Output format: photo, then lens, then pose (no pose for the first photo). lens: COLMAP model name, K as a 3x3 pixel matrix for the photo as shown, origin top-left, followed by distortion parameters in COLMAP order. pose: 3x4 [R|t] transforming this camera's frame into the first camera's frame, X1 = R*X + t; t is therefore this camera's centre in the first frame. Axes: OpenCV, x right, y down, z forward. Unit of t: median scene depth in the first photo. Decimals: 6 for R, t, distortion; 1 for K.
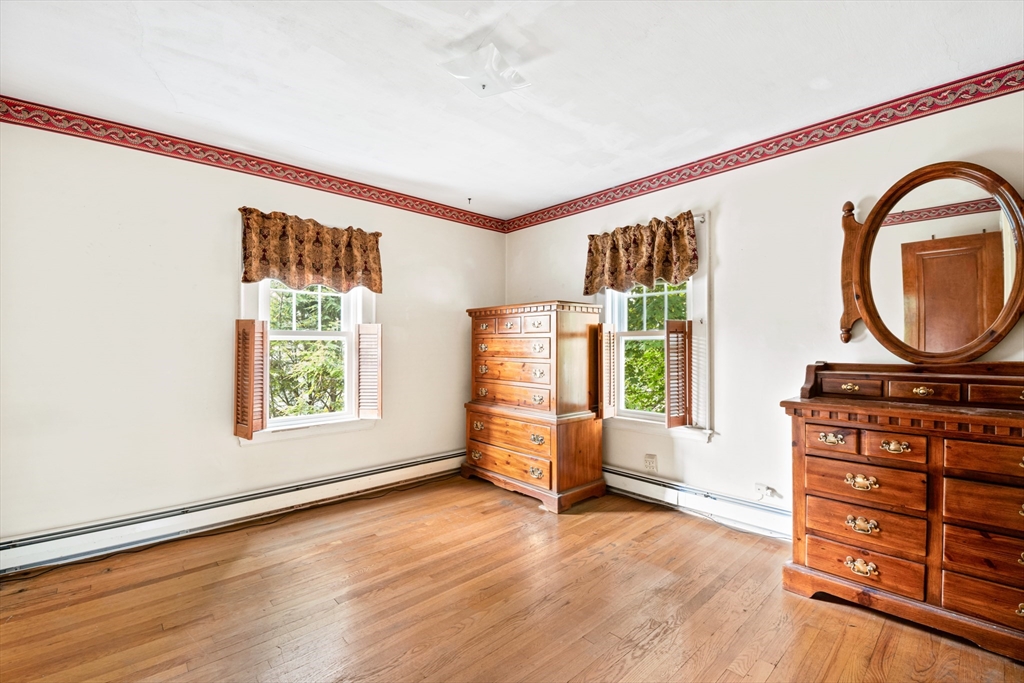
lens RADIAL K [[451.1, 0, 511.7], [0, 451.1, 341.0], [0, 0, 1]] dist [-0.004275, -0.000555]
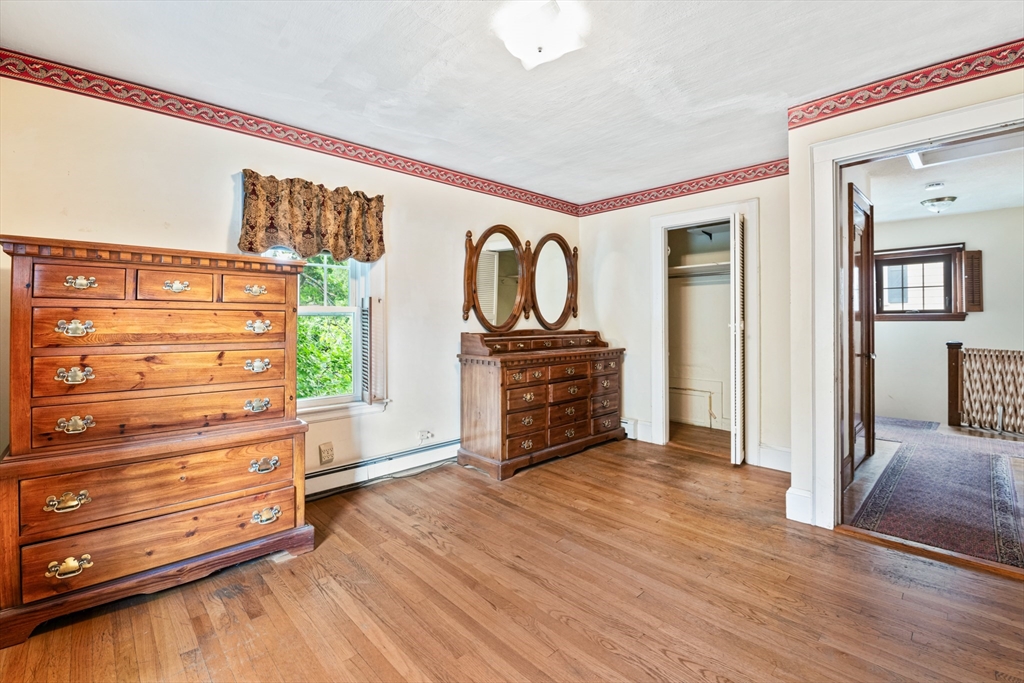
lens RADIAL K [[451.1, 0, 505.5], [0, 451.1, 322.3], [0, 0, 1]] dist [-0.004275, -0.000555]
pose [[-0.012568, 0.002159, 0.999919, -0.732535], [-0.001500, 0.999997, -0.002178, 0.012330], [-0.999920, -0.001527, -0.012564, 0.792964]]
